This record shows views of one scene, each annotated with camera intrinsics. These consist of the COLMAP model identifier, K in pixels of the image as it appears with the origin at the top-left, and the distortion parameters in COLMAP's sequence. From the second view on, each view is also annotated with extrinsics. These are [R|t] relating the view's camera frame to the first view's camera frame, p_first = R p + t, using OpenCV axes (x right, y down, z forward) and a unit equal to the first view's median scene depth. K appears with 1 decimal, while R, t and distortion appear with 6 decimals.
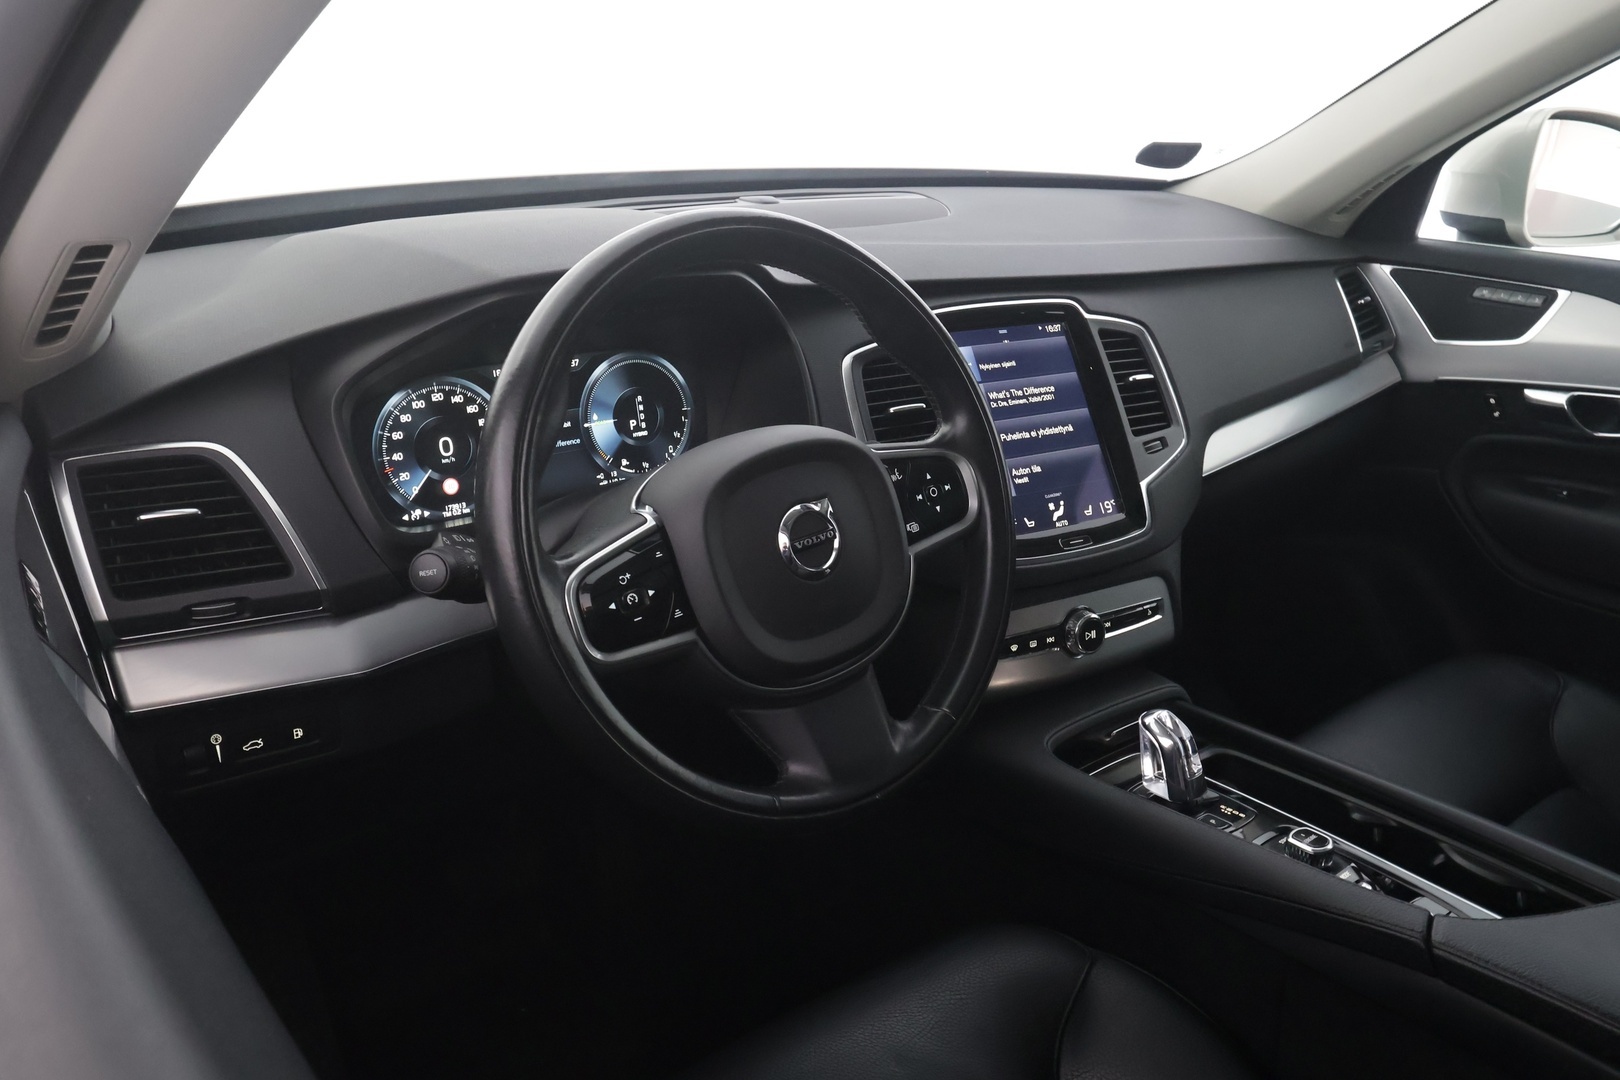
lens RADIAL K [[1277.5, 0, 813.7], [0, 1277.5, 553.9], [0, 0, 1]] dist [0.004497, 0.011822]
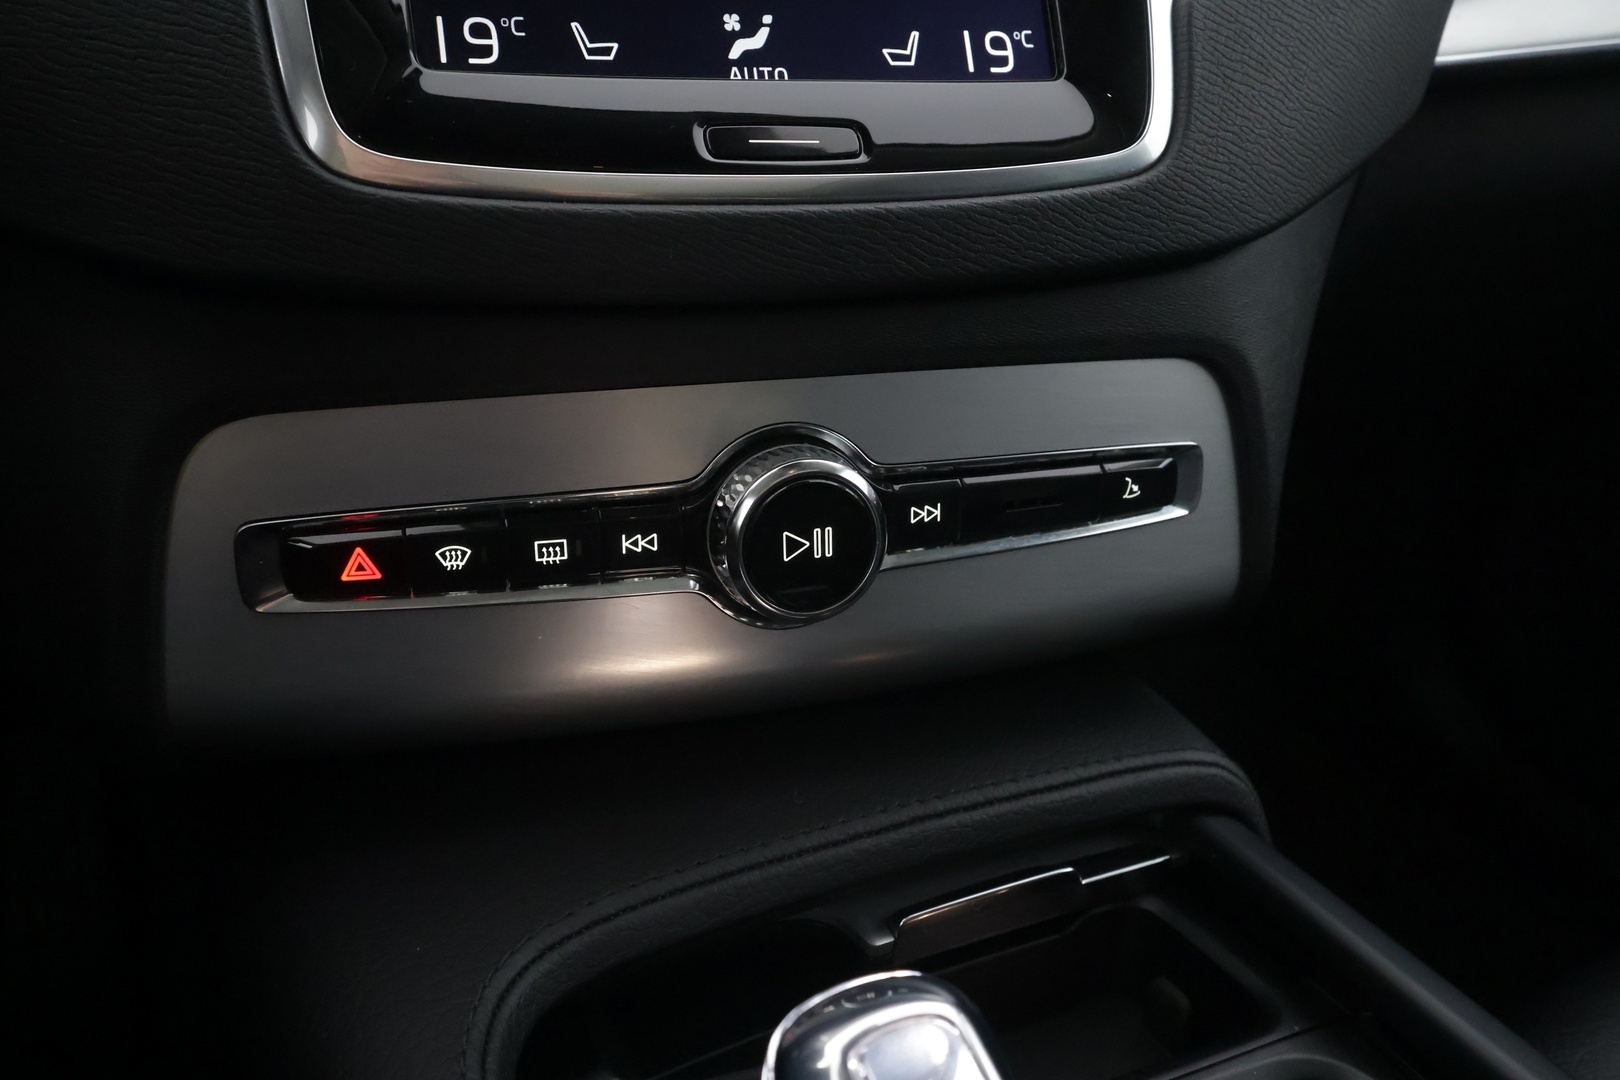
lens RADIAL K [[1277.5, 0, 800.8], [0, 1277.5, 534.4], [0, 0, 1]] dist [0.004497, 0.011822]
pose [[0.973766, 0.123032, -0.191425, 0.261926], [-0.105656, 0.989511, 0.098510, 0.037976], [0.201537, -0.075700, 0.976551, 0.766057]]
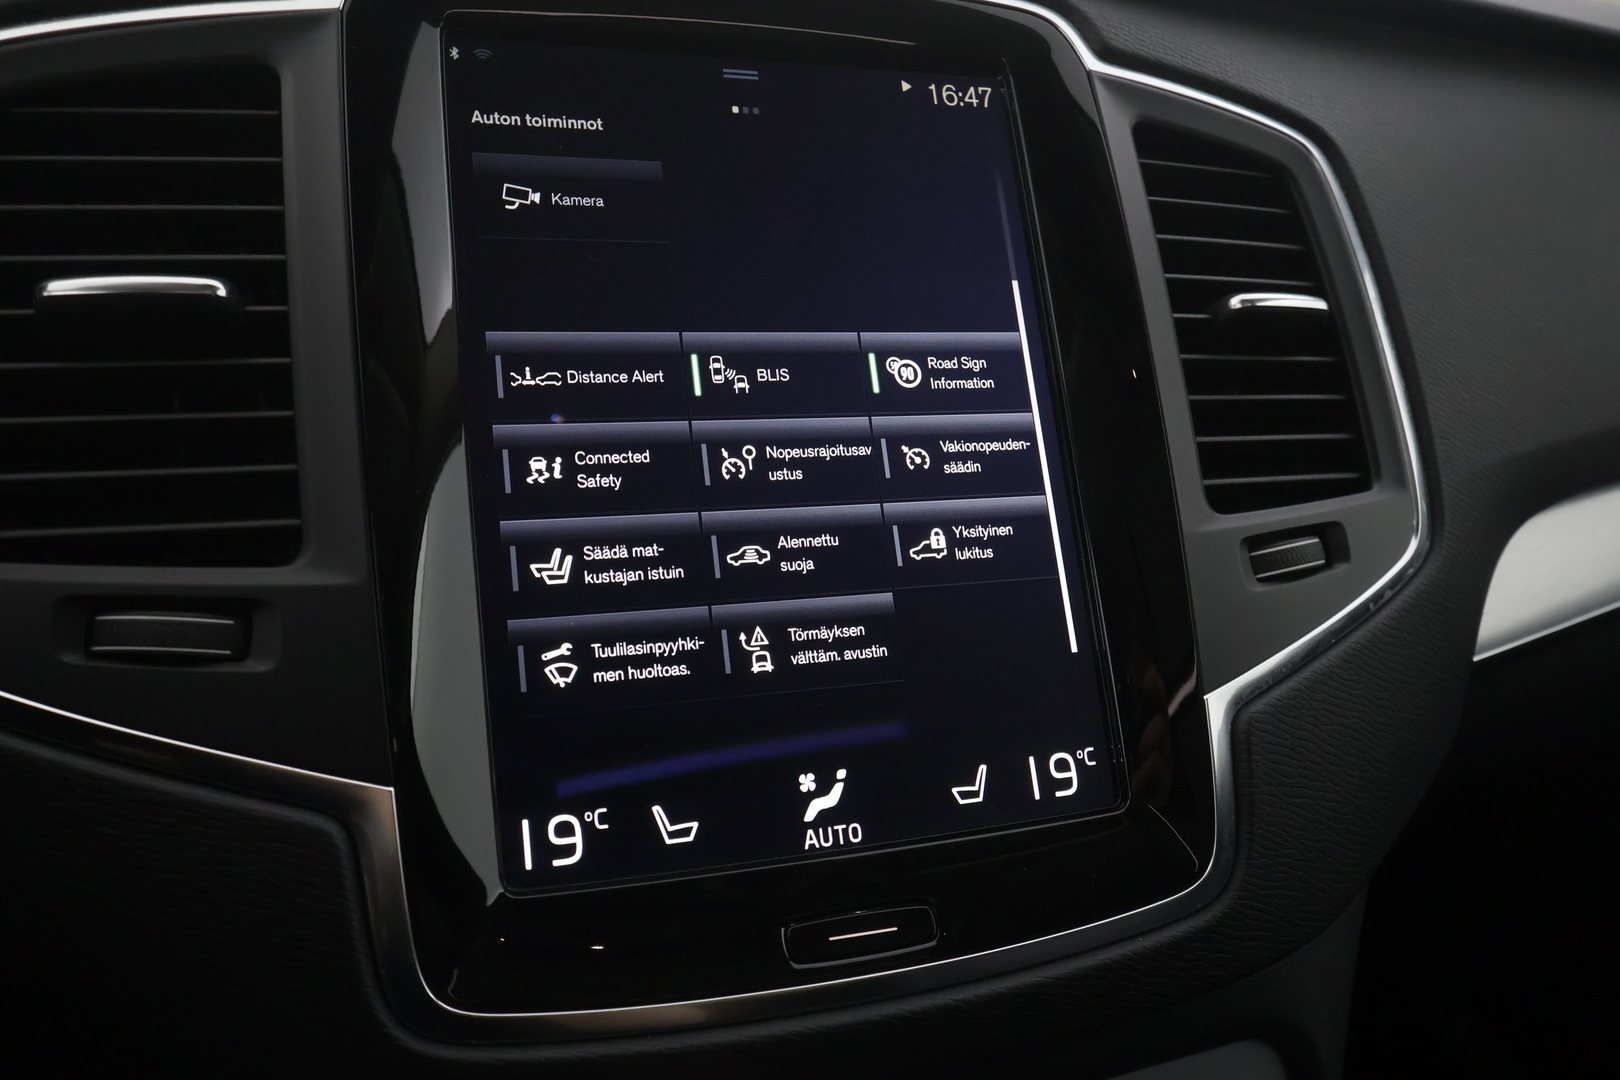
lens RADIAL K [[1277.5, 0, 802.9], [0, 1277.5, 539.1], [0, 0, 1]] dist [0.004497, 0.011822]
pose [[0.975863, 0.113677, -0.186465, 0.230288], [-0.116742, 0.993147, -0.005503, -0.079143], [0.184561, 0.027138, 0.982446, 0.763987]]
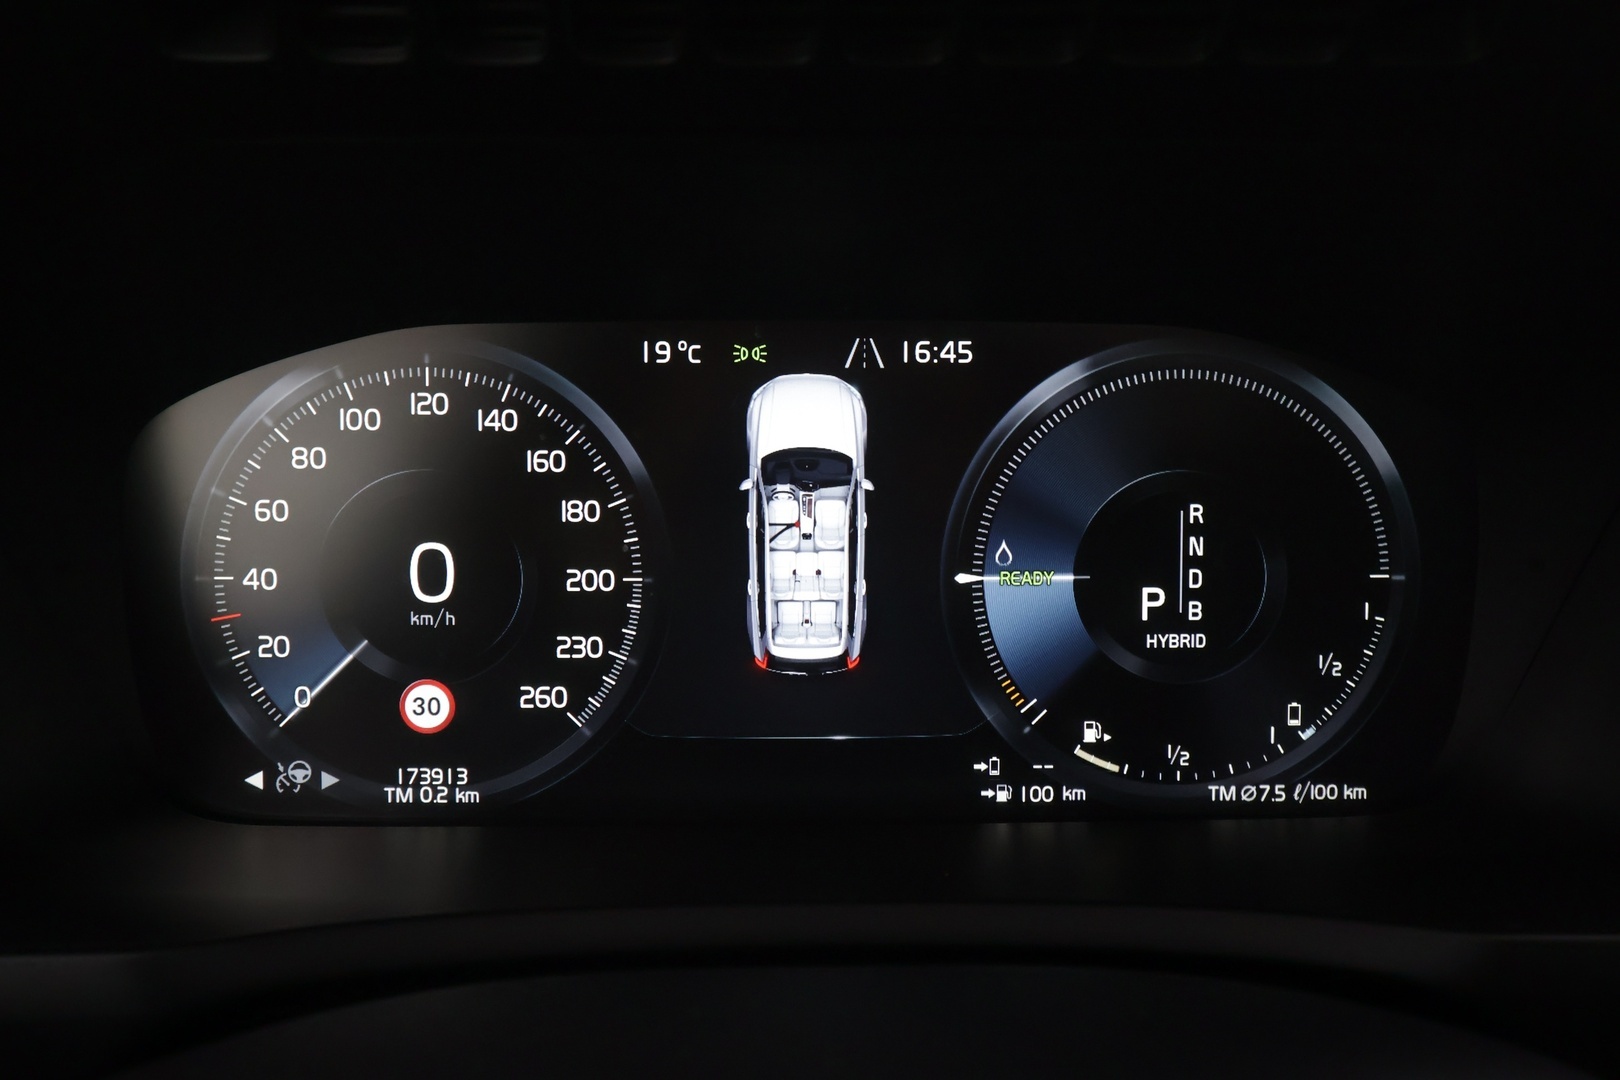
lens RADIAL K [[1277.5, 0, 804.0], [0, 1277.5, 531.5], [0, 0, 1]] dist [0.004497, 0.011822]
pose [[0.792524, 0.139383, -0.593699, -0.037821], [-0.204812, 0.977819, -0.043839, -0.083315], [0.574420, 0.156341, 0.803492, 0.689234]]
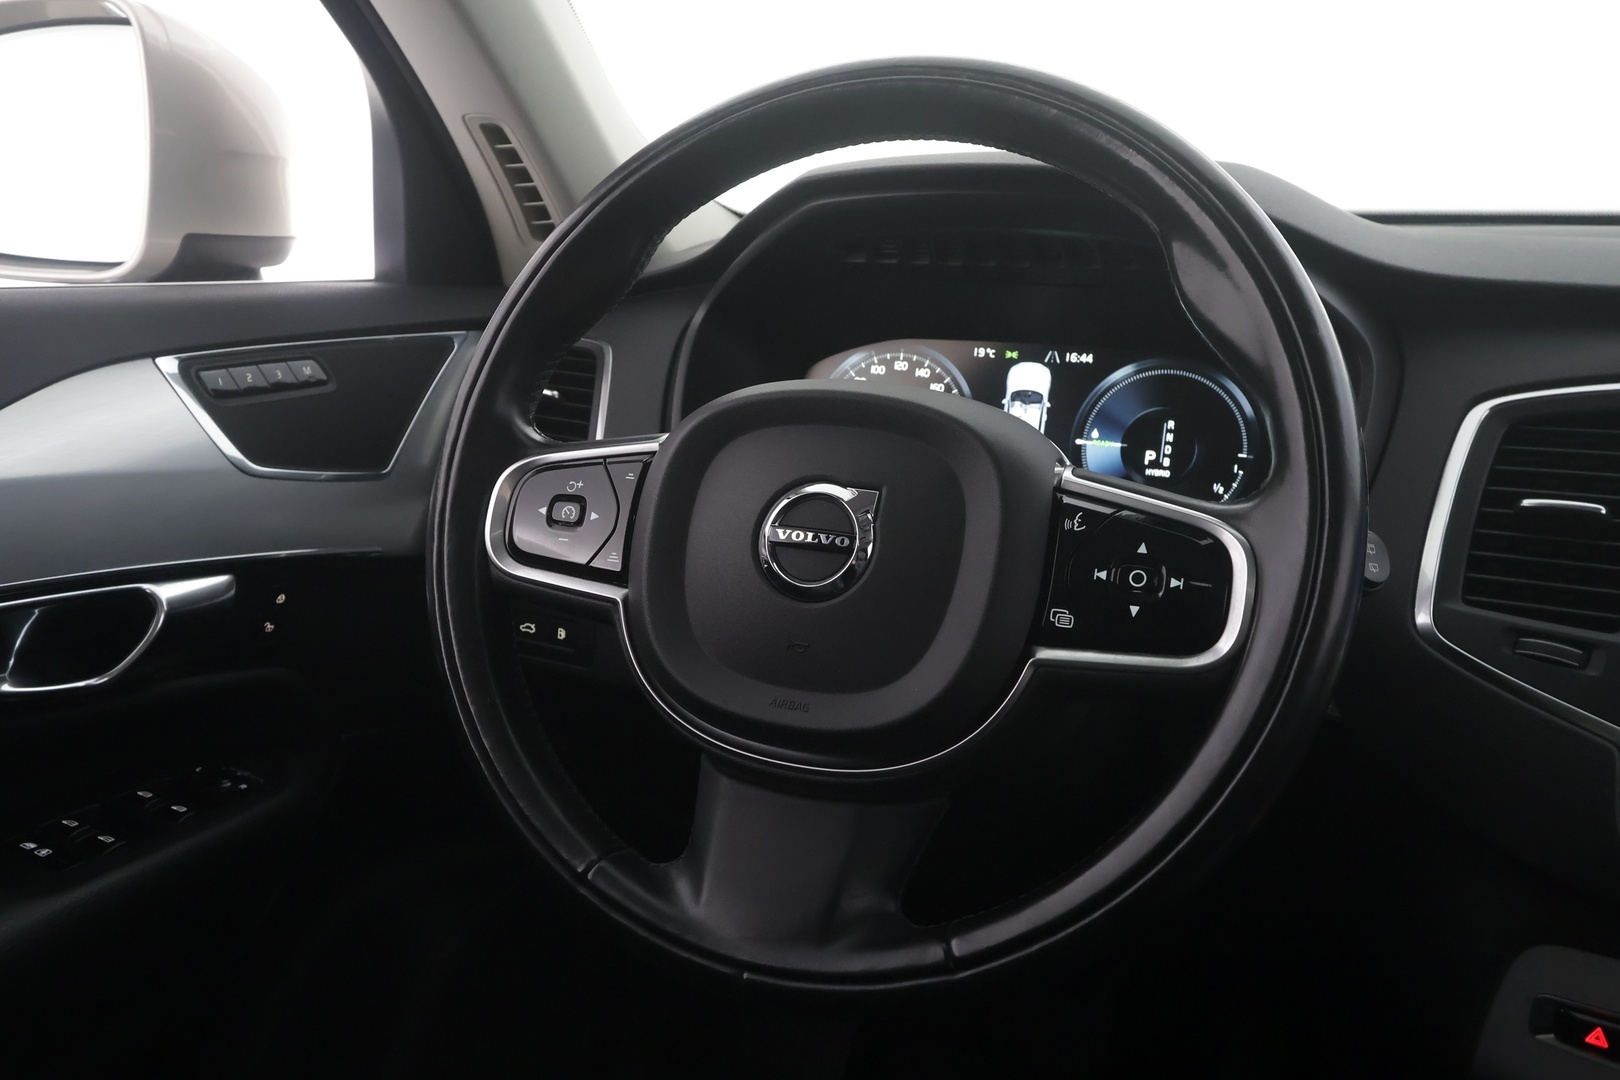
lens RADIAL K [[1277.5, 0, 811.2], [0, 1277.5, 543.4], [0, 0, 1]] dist [0.004497, 0.011822]
pose [[0.472184, 0.188787, -0.861047, 0.370288], [-0.333474, 0.942460, 0.023765, -0.008882], [0.815989, 0.275915, 0.507970, 0.462902]]
